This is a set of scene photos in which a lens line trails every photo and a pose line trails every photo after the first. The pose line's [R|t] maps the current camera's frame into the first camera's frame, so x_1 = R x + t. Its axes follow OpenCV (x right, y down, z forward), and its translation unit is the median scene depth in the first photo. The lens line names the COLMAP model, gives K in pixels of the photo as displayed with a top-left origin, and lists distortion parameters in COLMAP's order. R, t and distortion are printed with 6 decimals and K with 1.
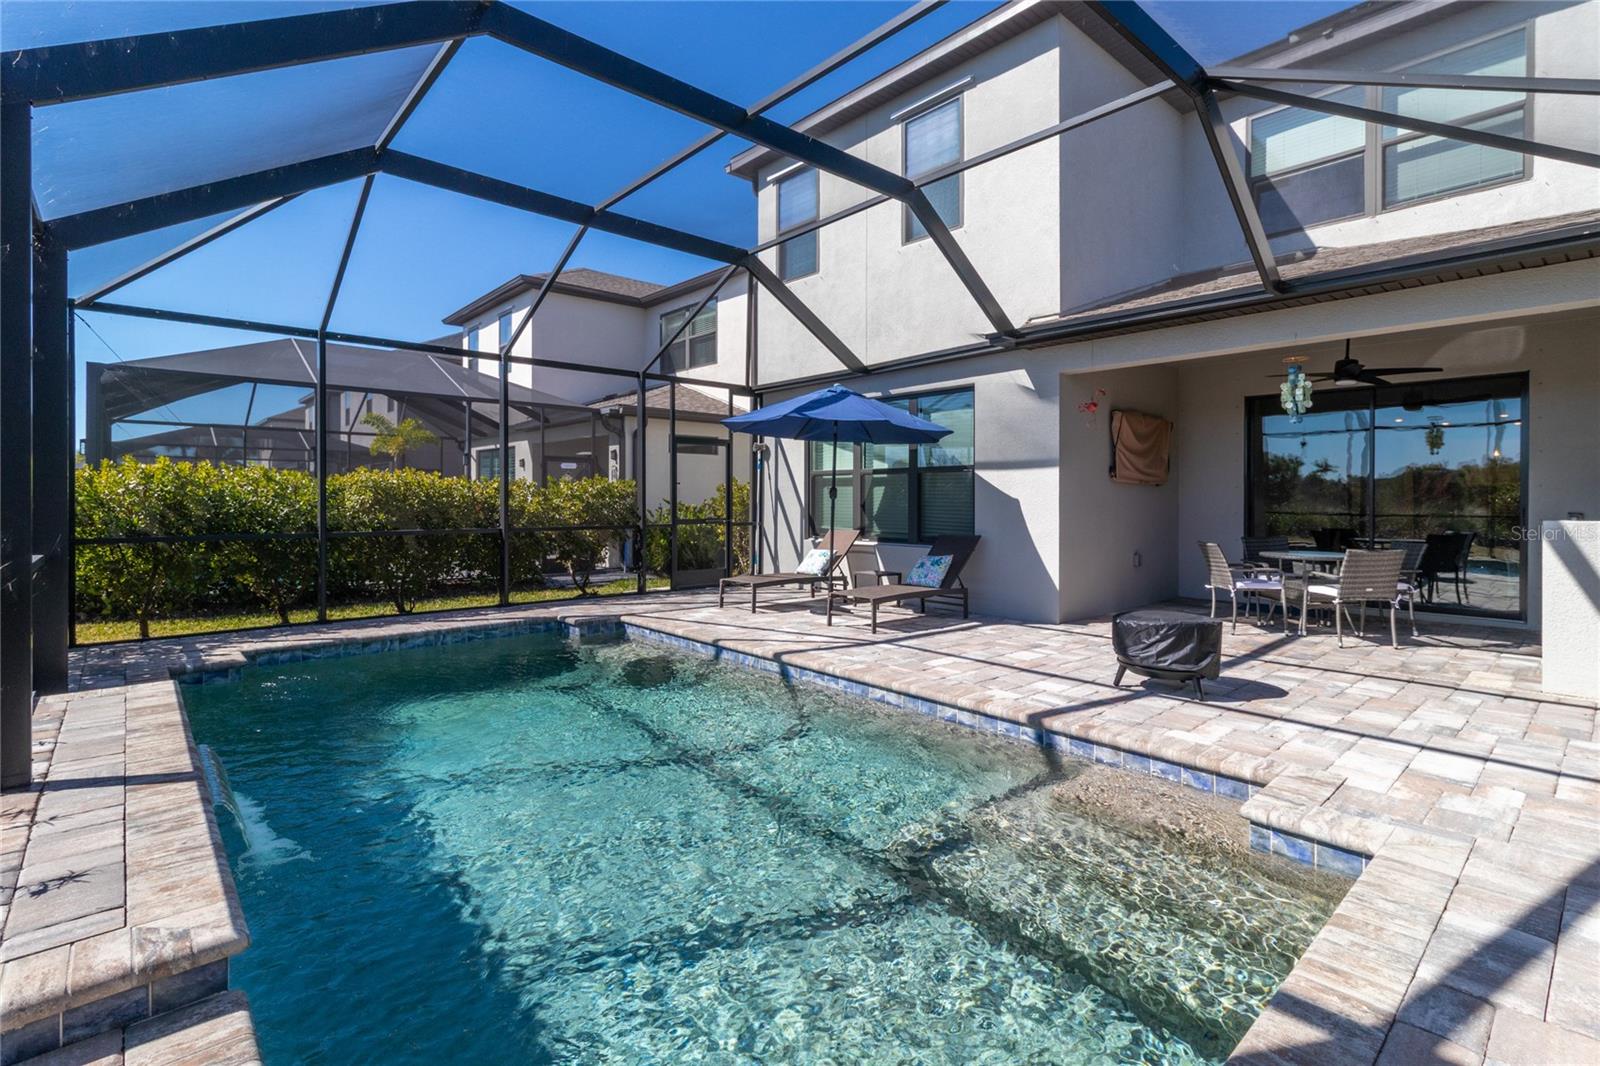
lens RADIAL K [[752.8, 0, 818.0], [0, 752.8, 496.9], [0, 0, 1]] dist [0.000752, 0.001563]
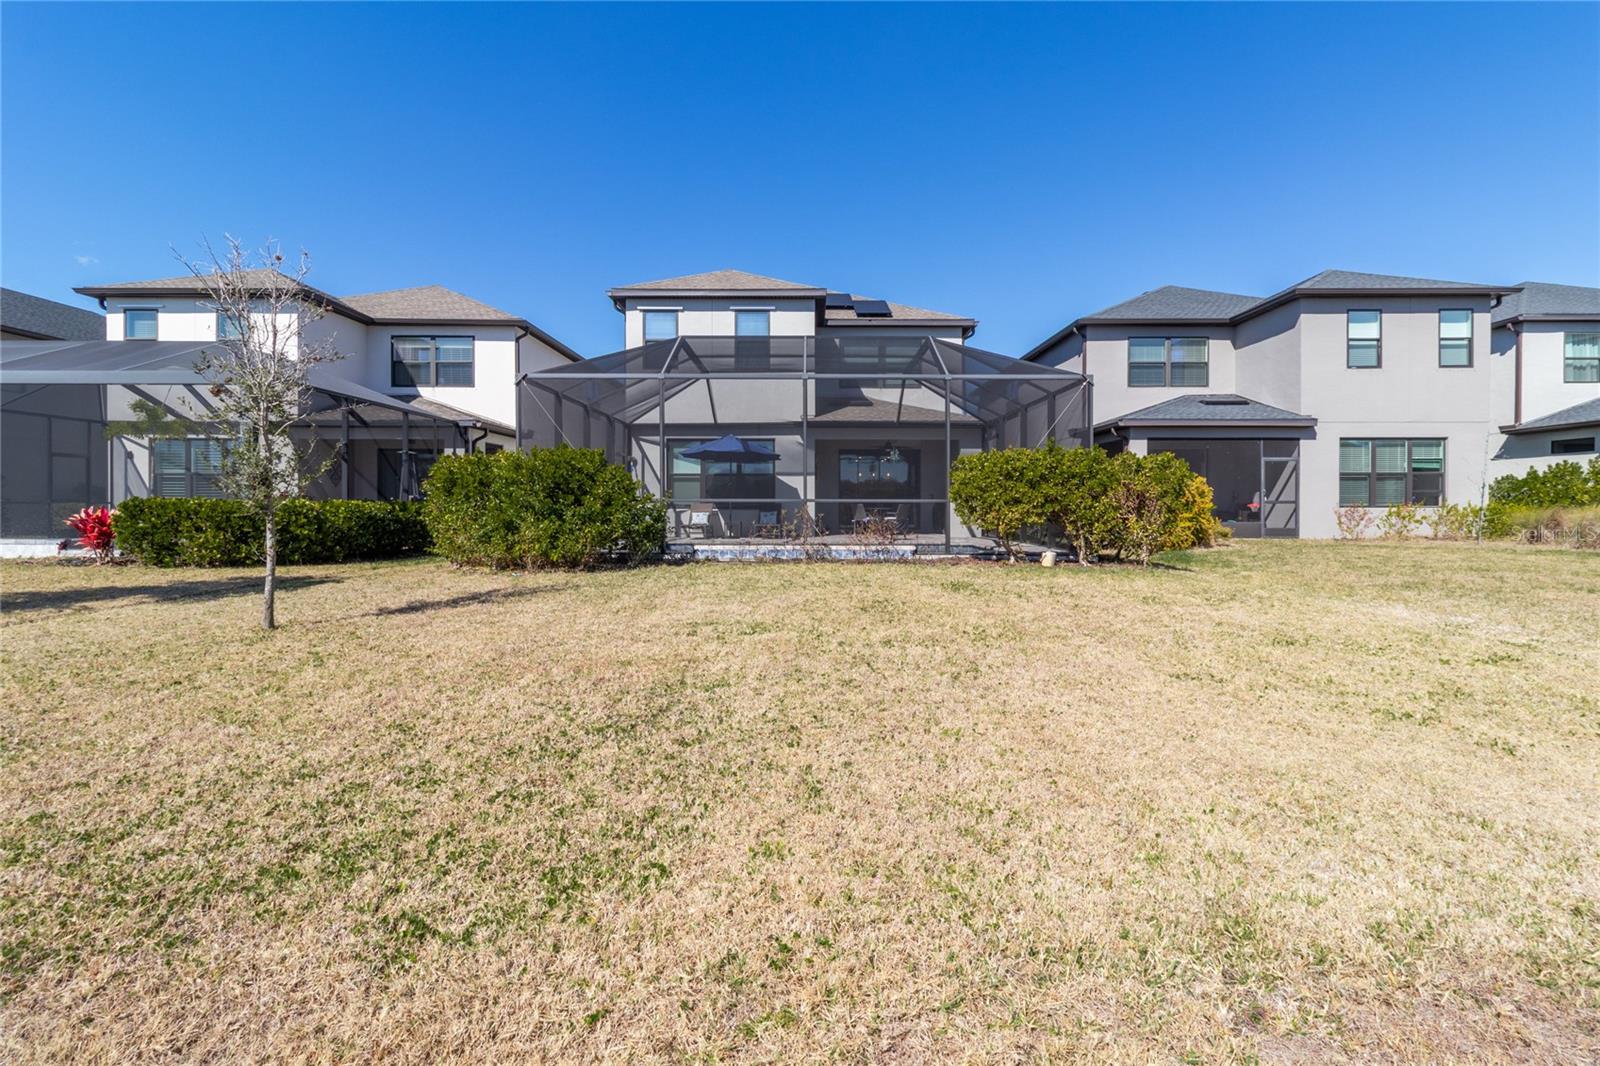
lens RADIAL K [[752.8, 0, 803.5], [0, 752.8, 516.9], [0, 0, 1]] dist [0.000752, 0.001563]
pose [[0.680864, -0.010718, 0.732332, -1.472836], [-0.003466, 0.999835, 0.017855, 0.051604], [-0.732402, -0.014695, 0.680714, -0.670440]]
